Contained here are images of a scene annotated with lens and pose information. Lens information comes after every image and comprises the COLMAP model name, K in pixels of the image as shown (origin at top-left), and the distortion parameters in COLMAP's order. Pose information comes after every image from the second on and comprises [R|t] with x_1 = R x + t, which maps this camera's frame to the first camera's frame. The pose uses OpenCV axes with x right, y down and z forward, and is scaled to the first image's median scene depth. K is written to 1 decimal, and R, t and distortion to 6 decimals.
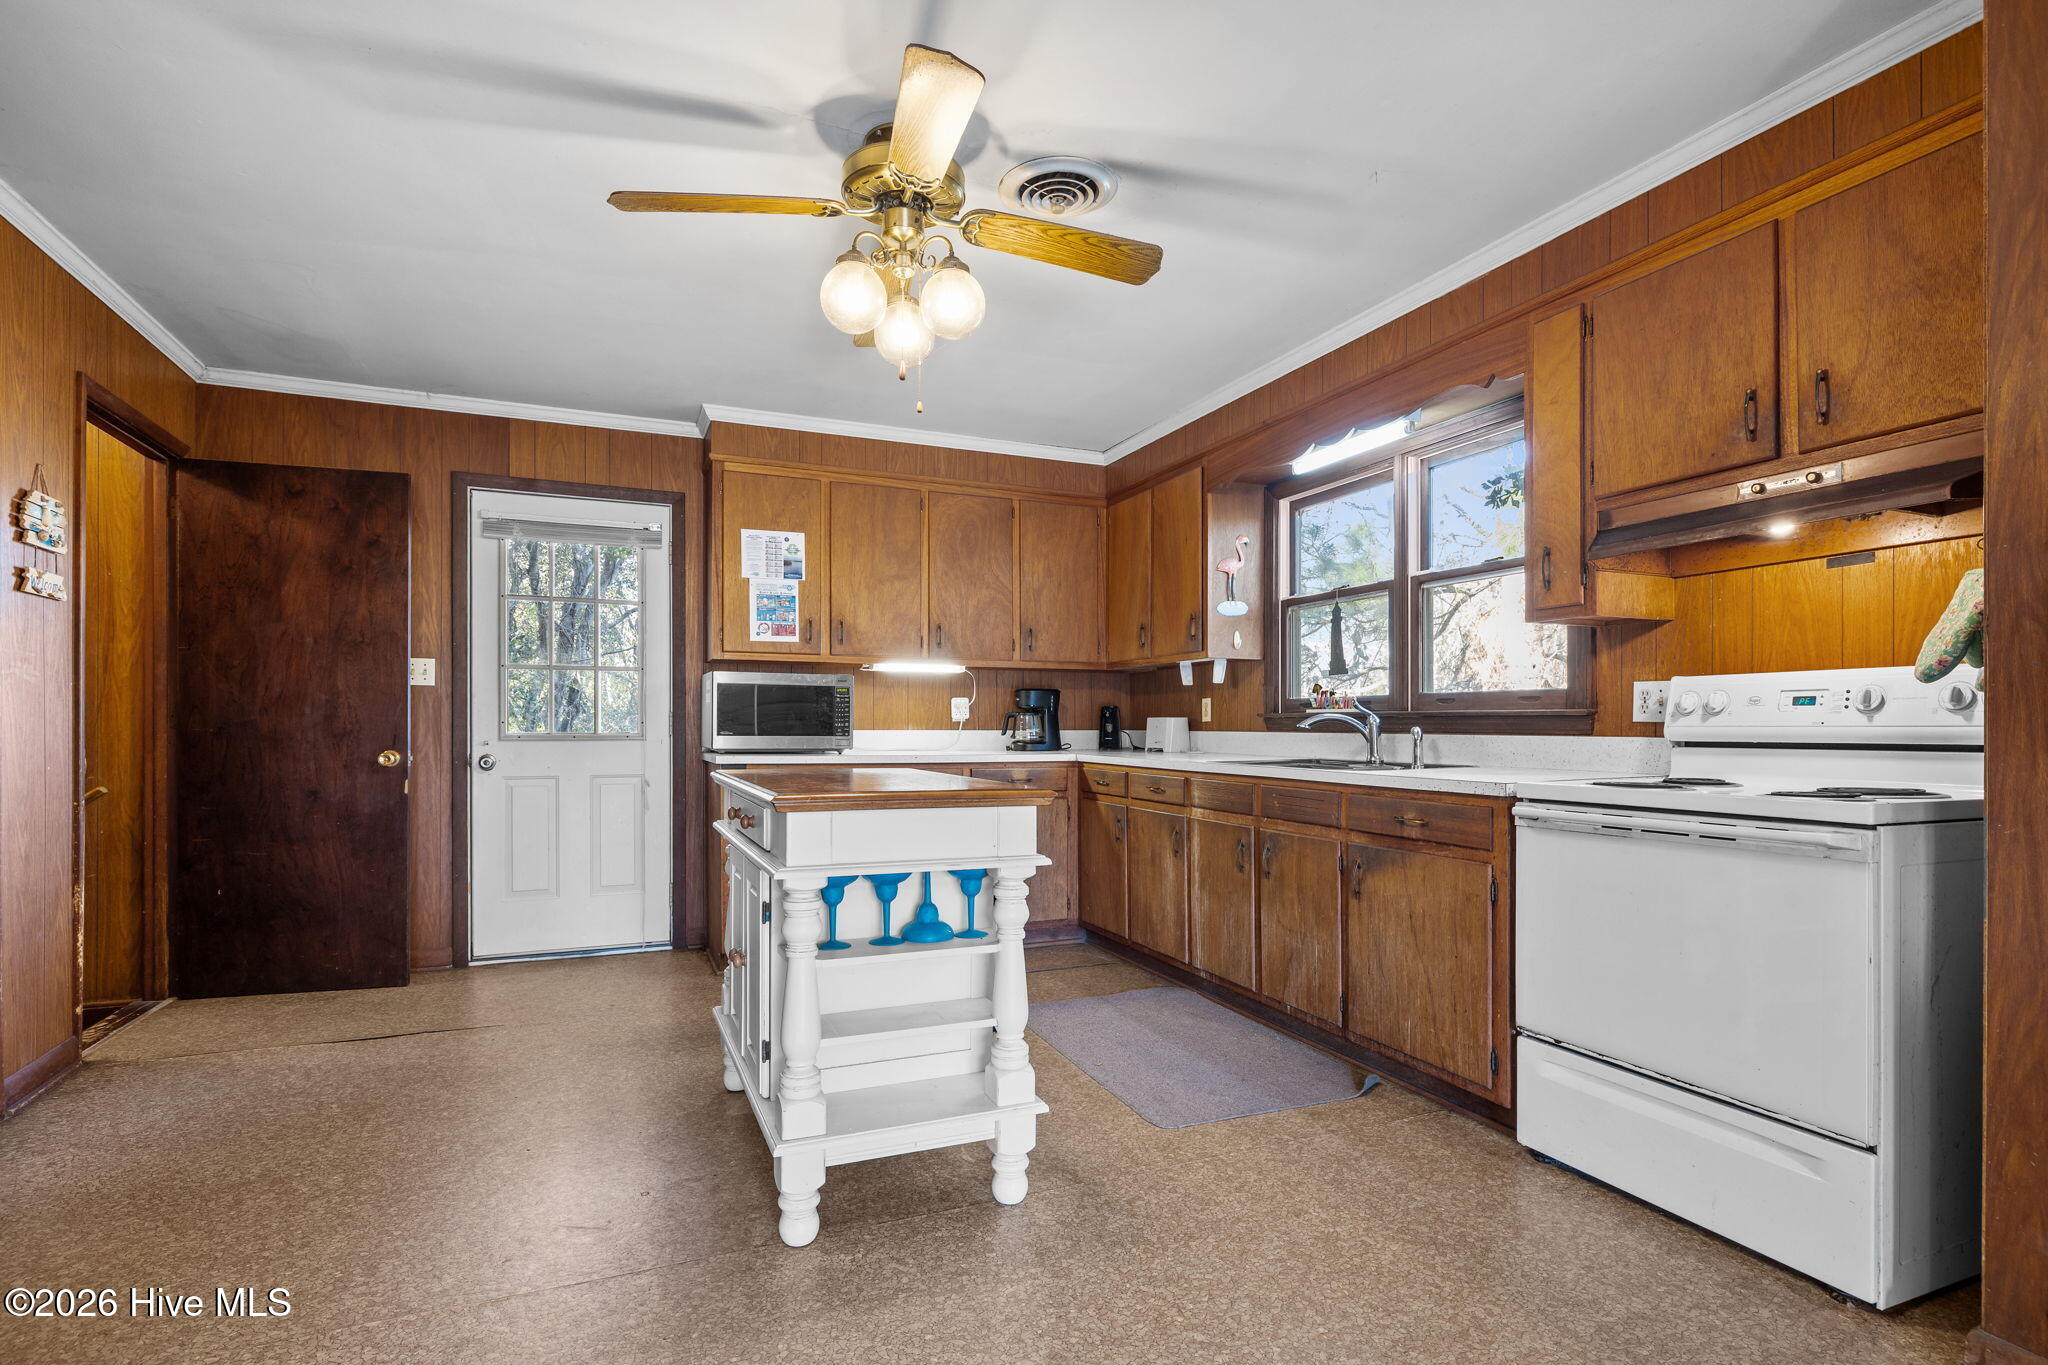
lens RADIAL K [[1001.4, 0, 1021.8], [0, 1001.4, 728.0], [0, 0, 1]] dist [-0.003771, 0.002258]
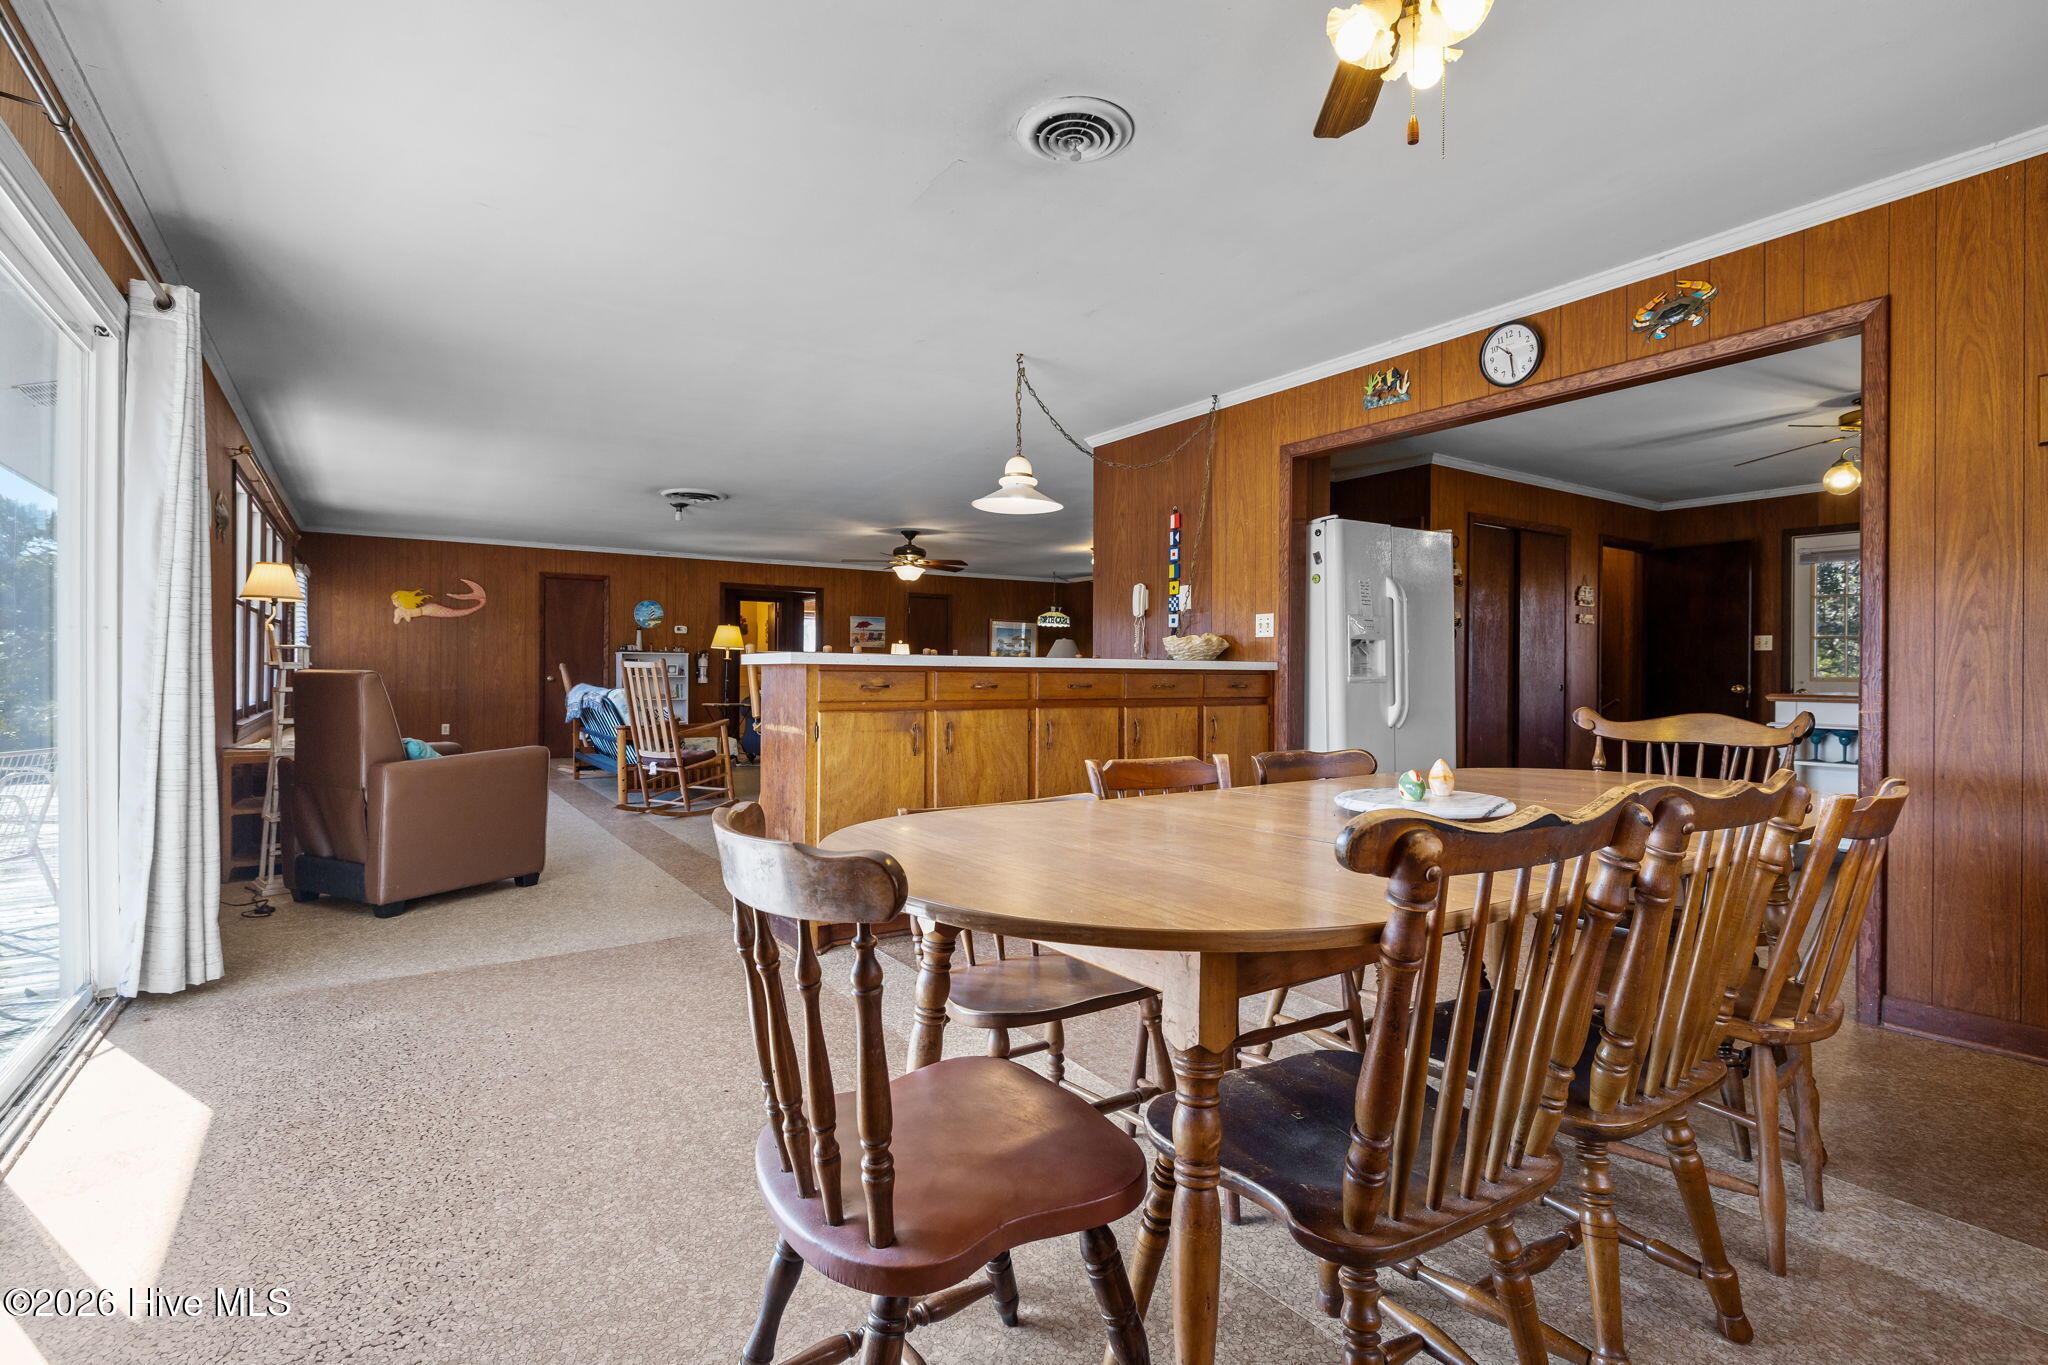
lens RADIAL K [[962.1, 0, 1030.8], [0, 962.1, 676.3], [0, 0, 1]] dist [0.000275, -0.000293]
pose [[0.202088, 0.000837, -0.979367, 0.837719], [-0.006714, 0.999977, -0.000531, 0.015129], [0.979344, 0.006683, 0.202089, -0.658140]]
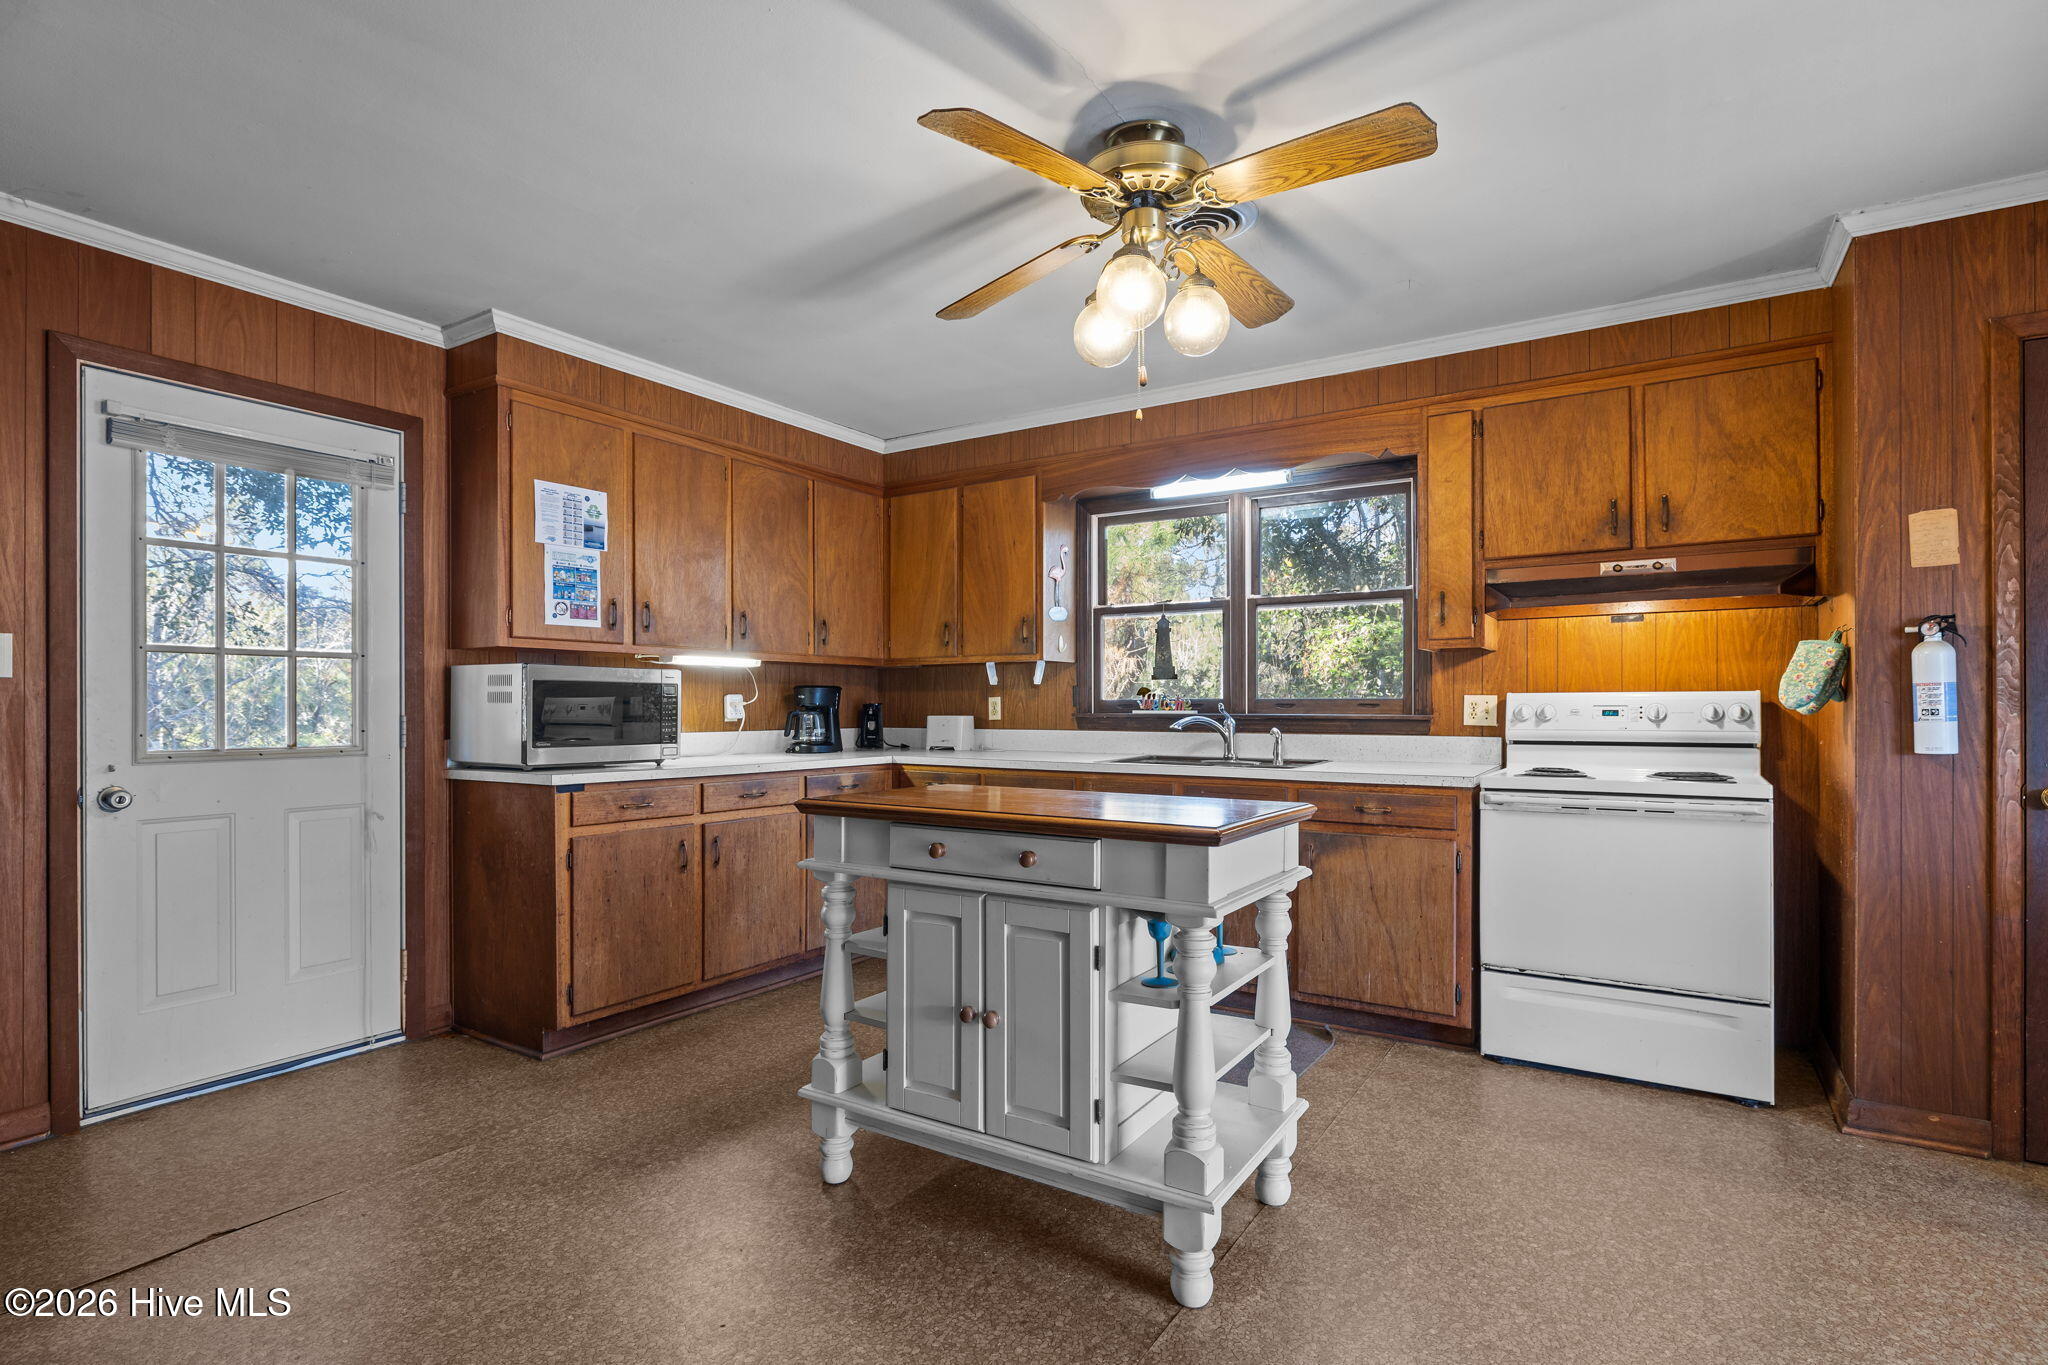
lens RADIAL K [[1001.4, 0, 1026.6], [0, 1001.4, 708.3], [0, 0, 1]] dist [-0.003771, 0.002258]
pose [[0.825064, -0.004337, 0.565022, -0.414927], [0.003917, 0.999990, 0.001957, -0.022046], [-0.565025, 0.000598, 0.825073, 0.148746]]
